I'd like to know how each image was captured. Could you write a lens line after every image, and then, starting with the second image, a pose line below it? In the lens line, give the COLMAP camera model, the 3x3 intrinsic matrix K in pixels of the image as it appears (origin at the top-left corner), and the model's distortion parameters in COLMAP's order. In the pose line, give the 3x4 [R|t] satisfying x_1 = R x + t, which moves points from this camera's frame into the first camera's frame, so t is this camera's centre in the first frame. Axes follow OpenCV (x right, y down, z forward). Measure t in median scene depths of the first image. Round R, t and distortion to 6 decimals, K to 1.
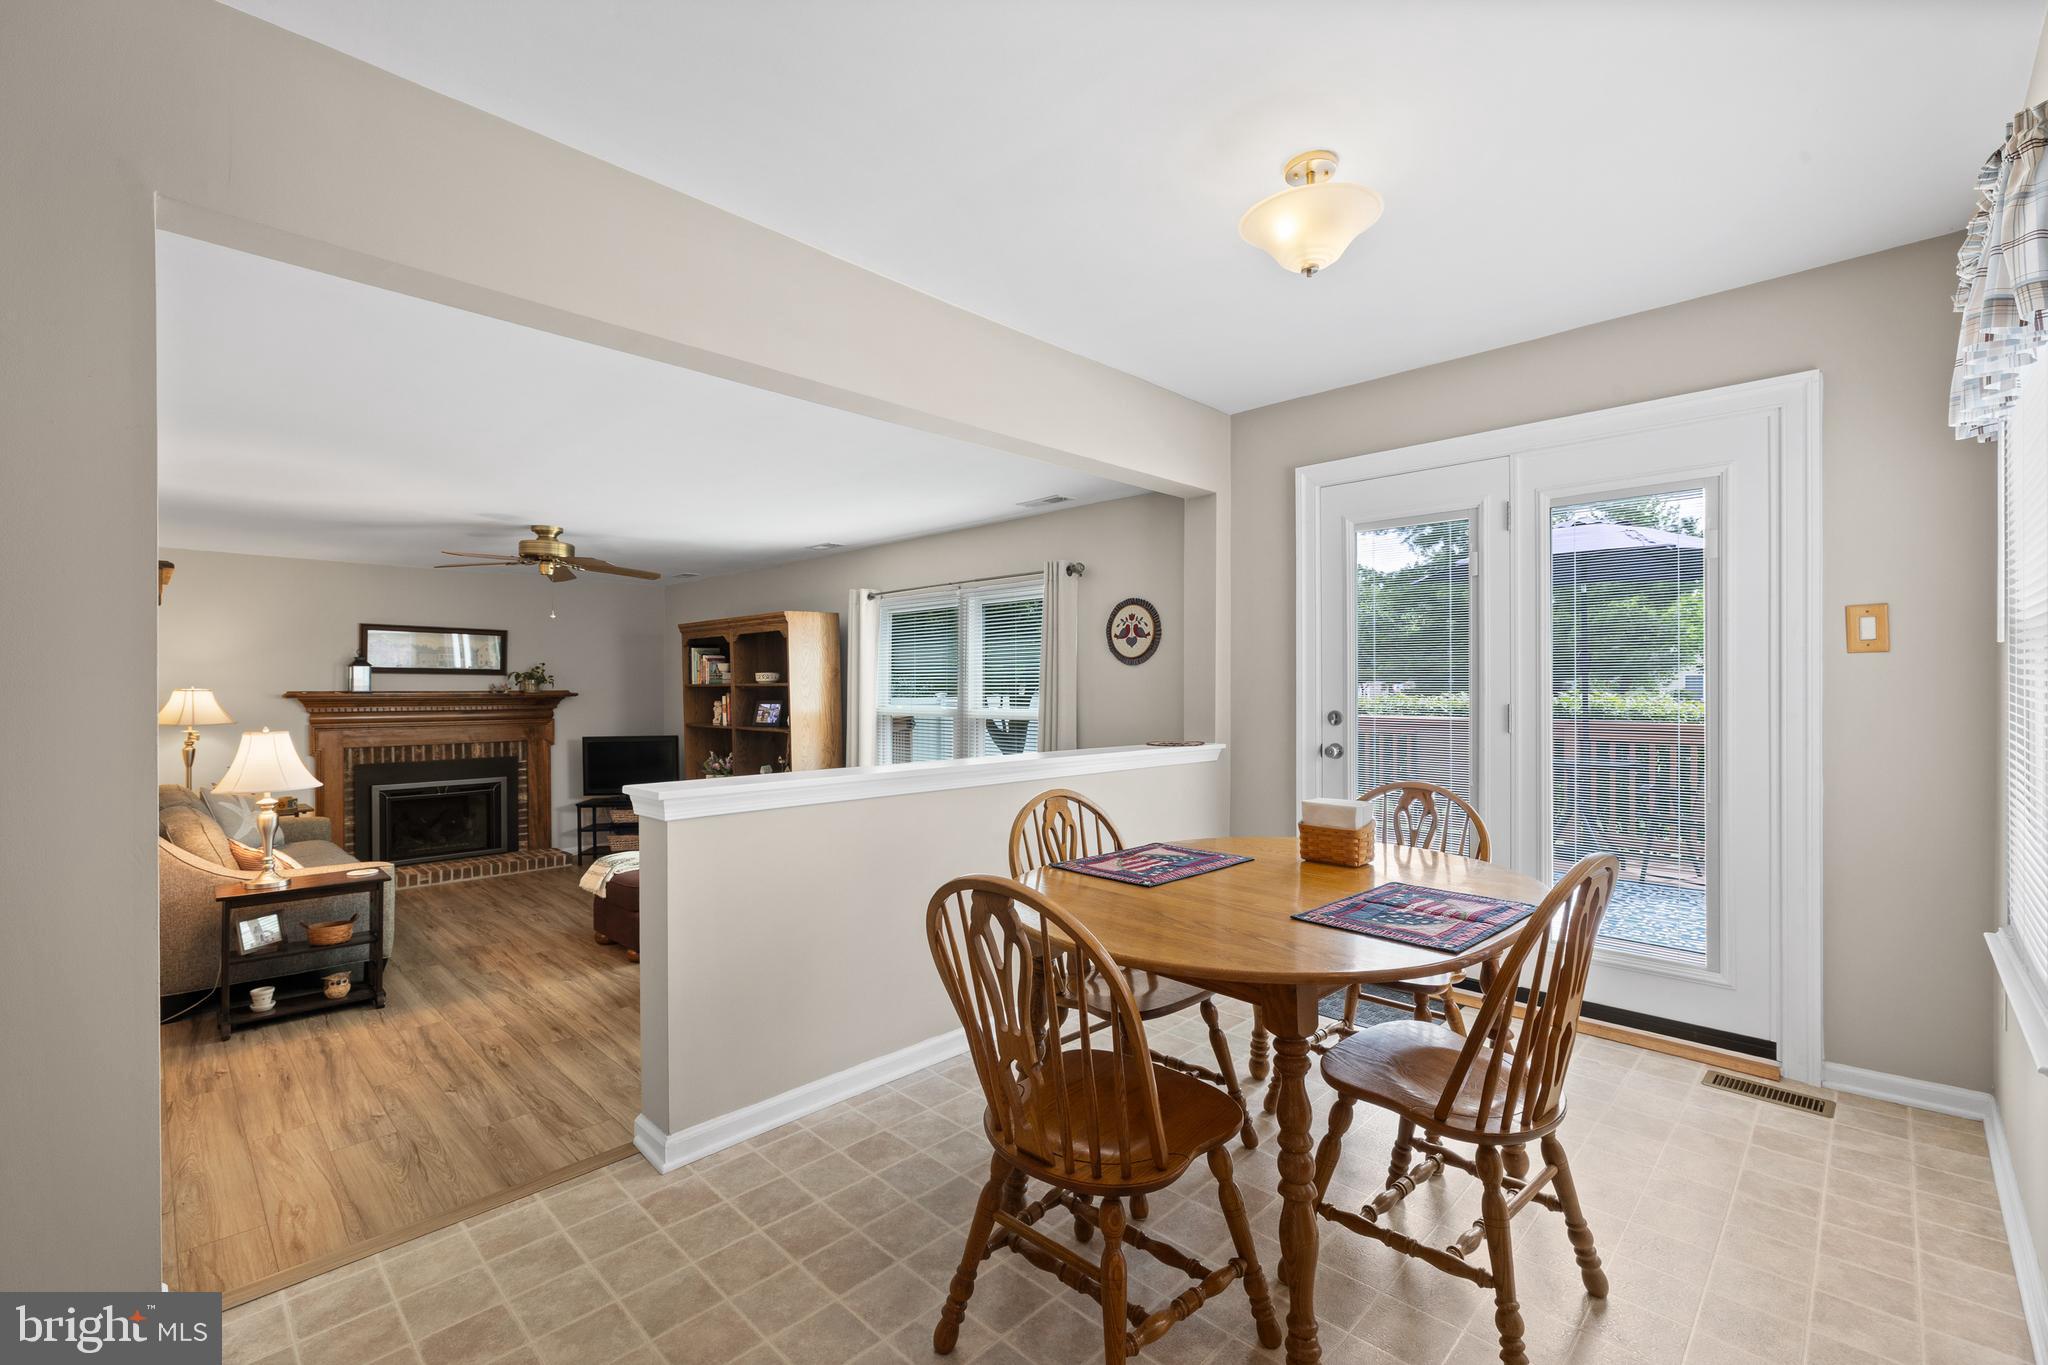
lens RADIAL K [[871.9, 0, 1021.7], [0, 871.9, 689.1], [0, 0, 1]] dist [-0.000202, 0.000388]
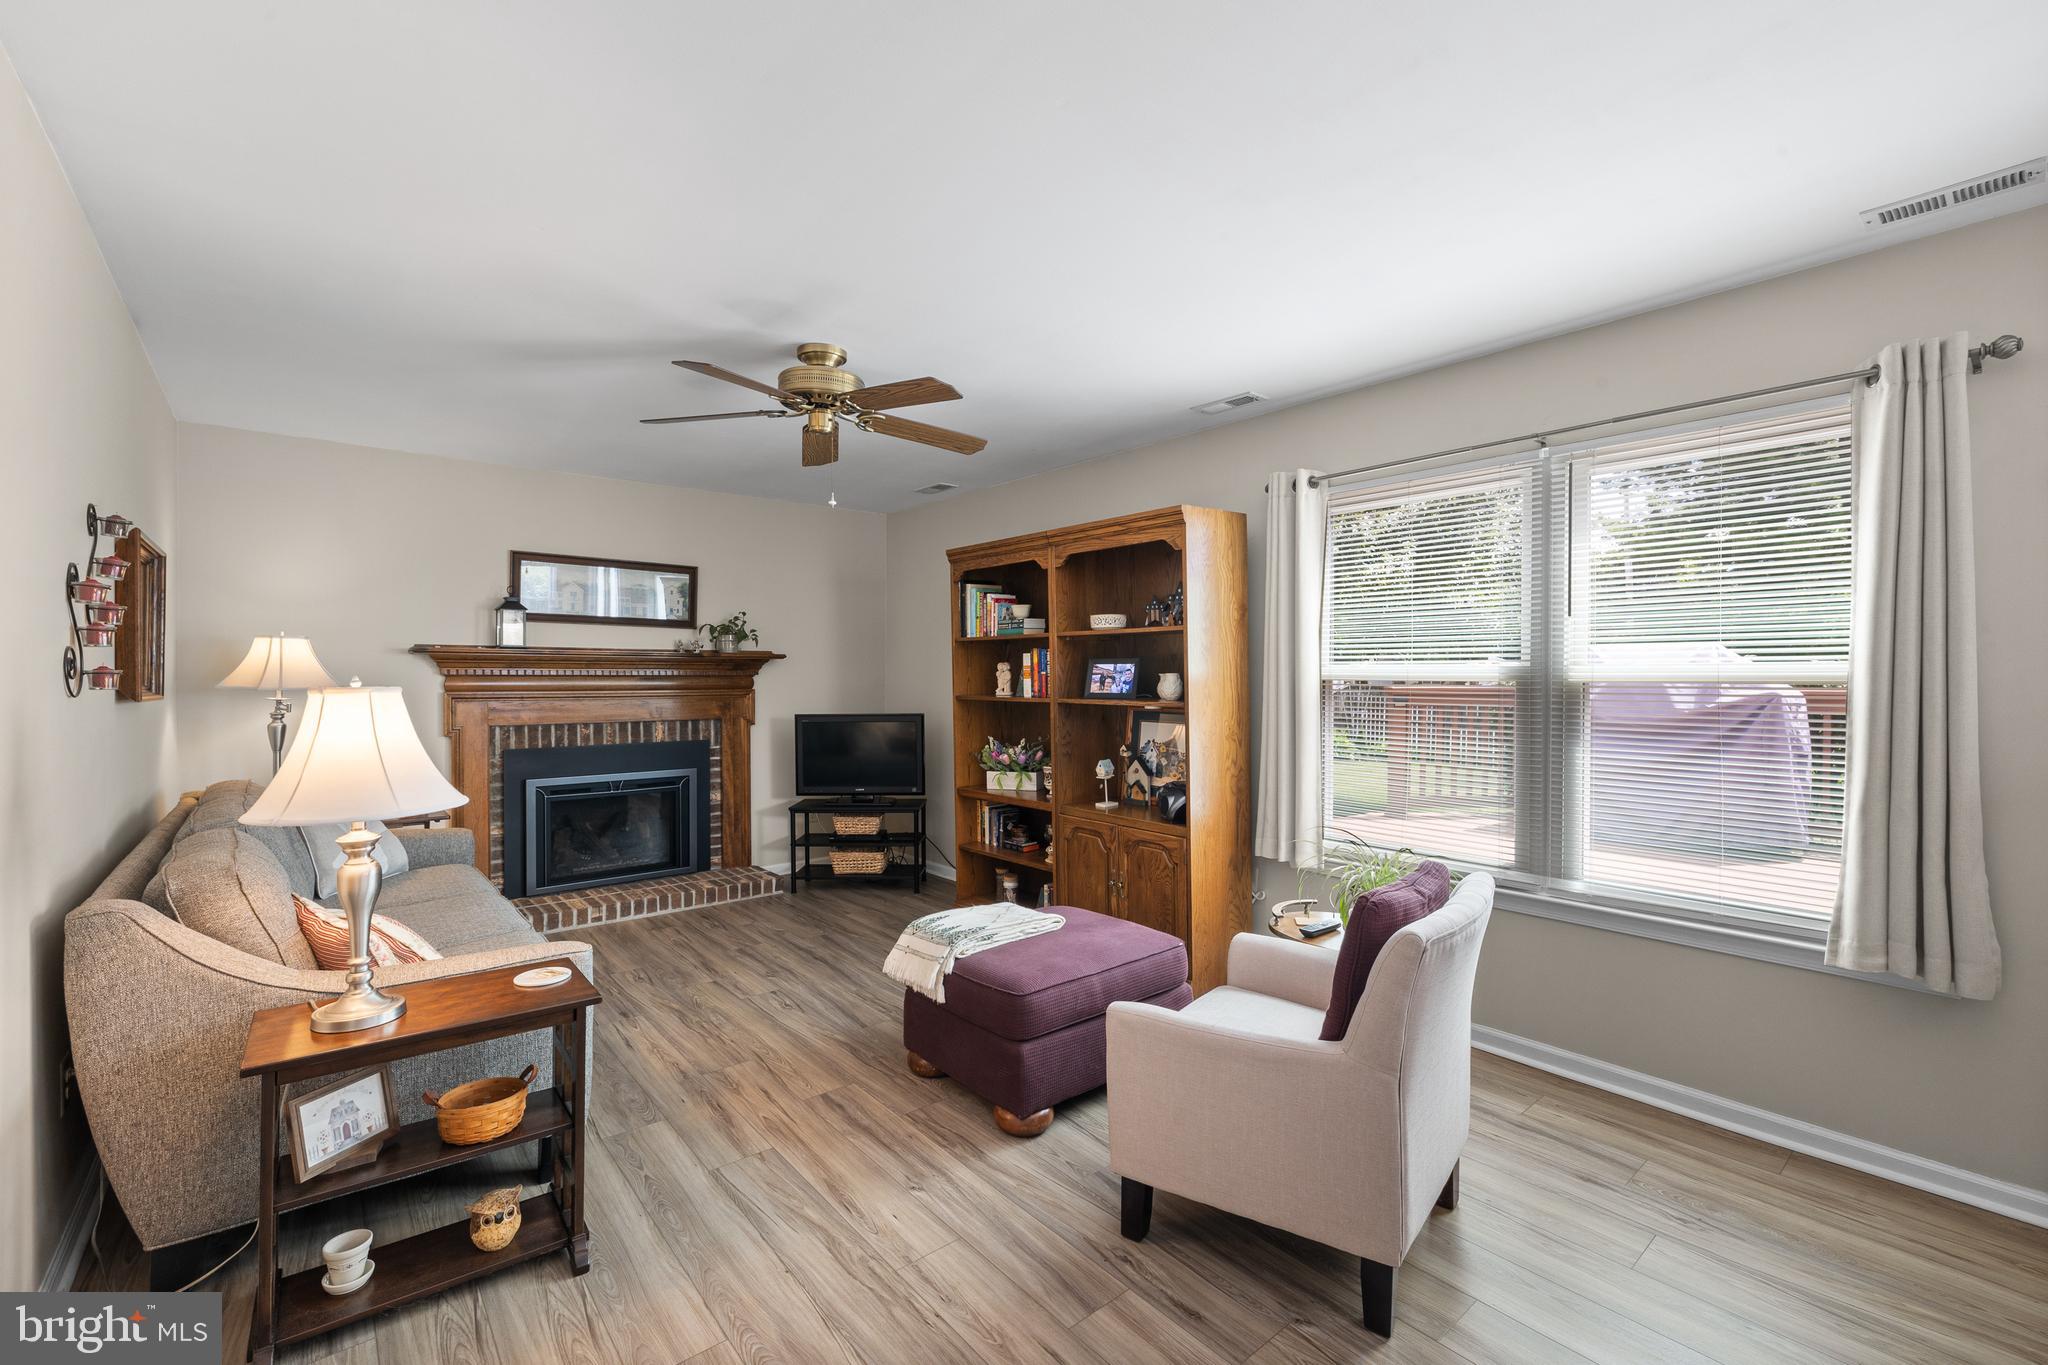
lens RADIAL K [[871.9, 0, 1026.7], [0, 871.9, 678.7], [0, 0, 1]] dist [-0.000202, 0.000388]
pose [[0.995269, 0.004275, -0.097064, -0.290458], [-0.003762, 0.999978, 0.005475, 0.024737], [0.097085, -0.005084, 0.995263, 0.357558]]
